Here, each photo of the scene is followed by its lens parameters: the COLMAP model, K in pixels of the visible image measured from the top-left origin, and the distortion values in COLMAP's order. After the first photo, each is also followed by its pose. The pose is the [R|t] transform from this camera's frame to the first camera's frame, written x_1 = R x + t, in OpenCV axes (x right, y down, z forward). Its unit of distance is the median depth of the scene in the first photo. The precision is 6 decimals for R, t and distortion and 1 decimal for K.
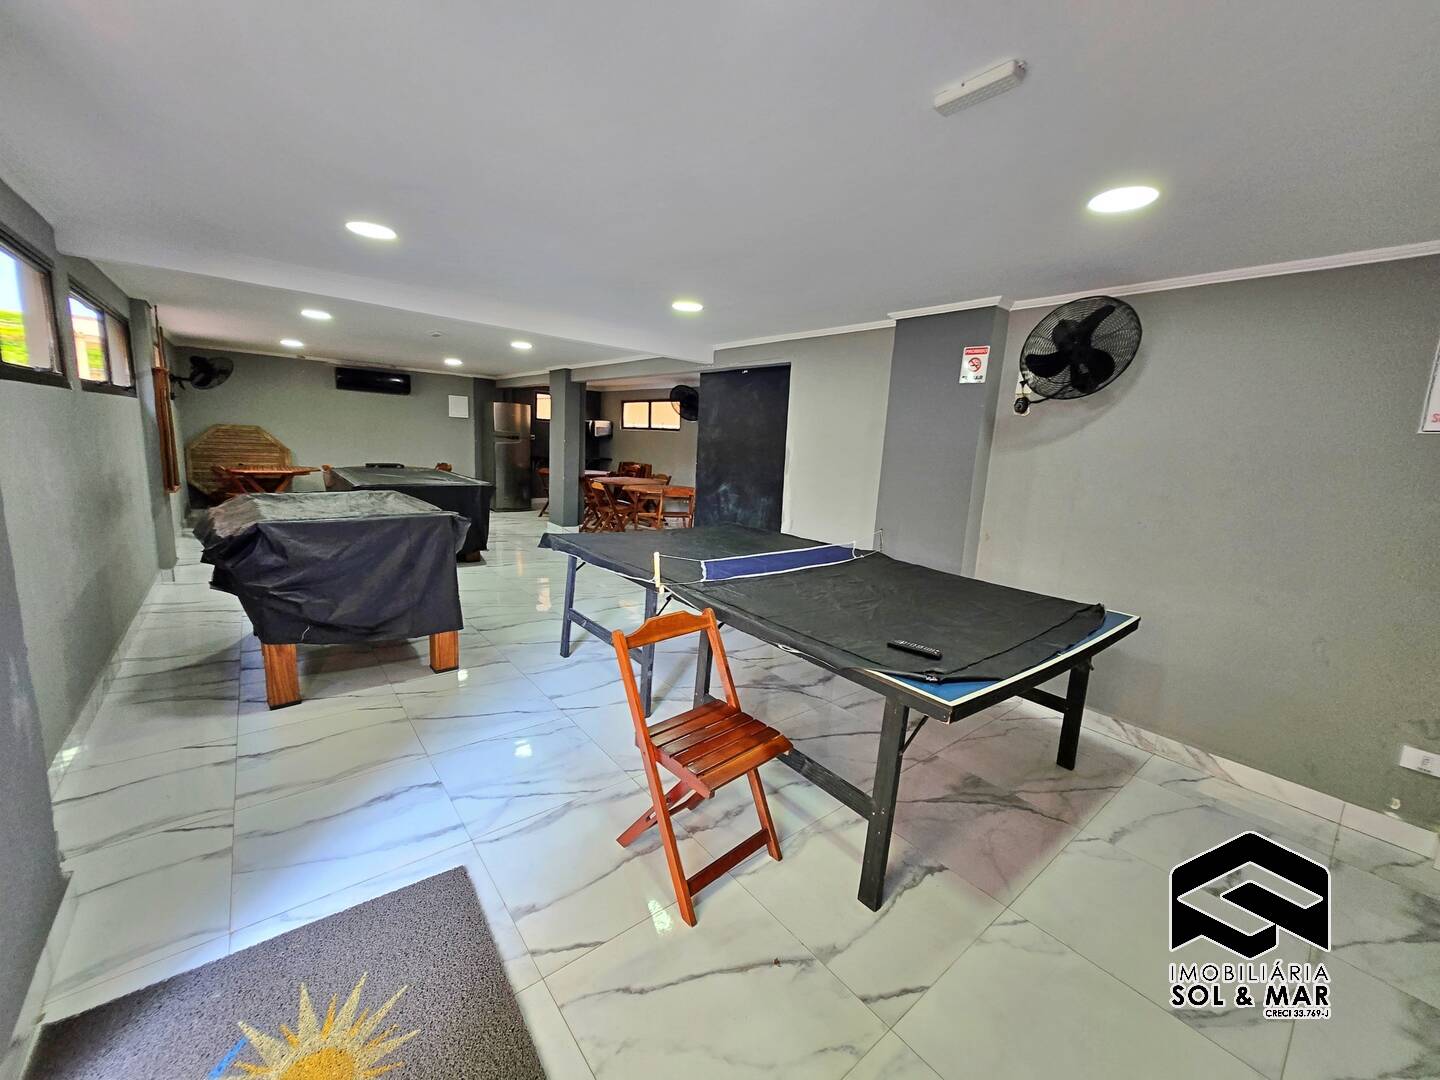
lens RADIAL K [[566.2, 0, 720.0], [0, 566.2, 538.2], [0, 0, 1]] dist [0.004547, -0.001657]
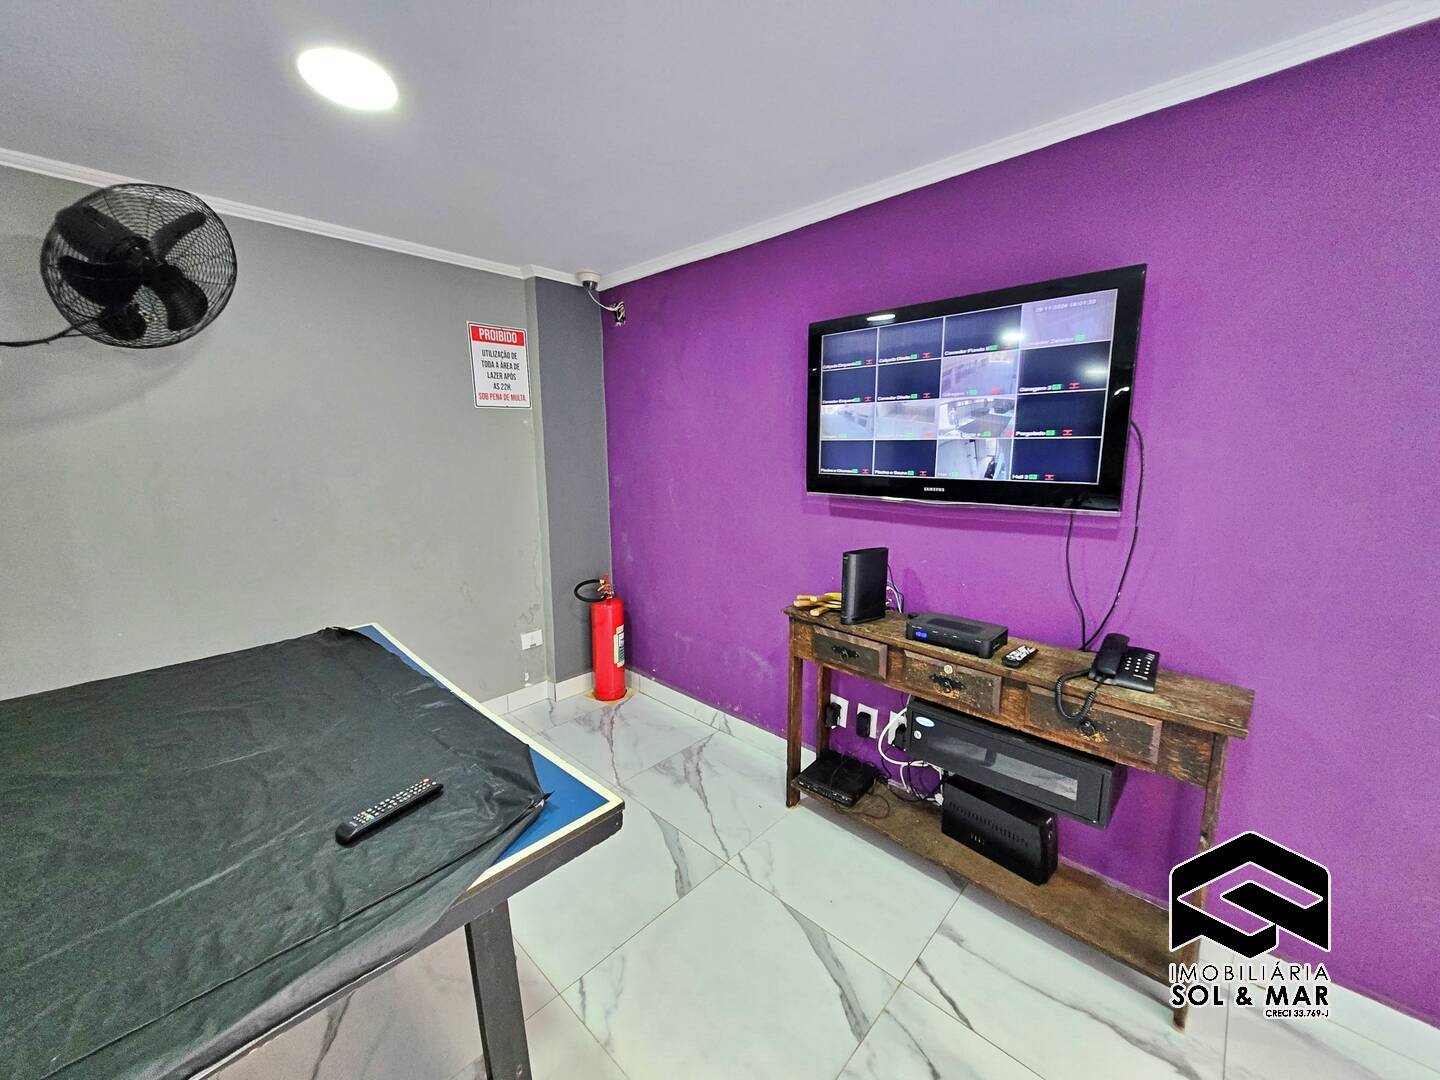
lens RADIAL K [[566.2, 0, 718.3], [0, 566.2, 536.9], [0, 0, 1]] dist [0.004547, -0.001657]
pose [[-0.133711, -0.215983, 0.967198, -0.133964], [0.173634, 0.955760, 0.237432, -0.102353], [-0.975691, 0.199686, -0.090294, 0.571679]]
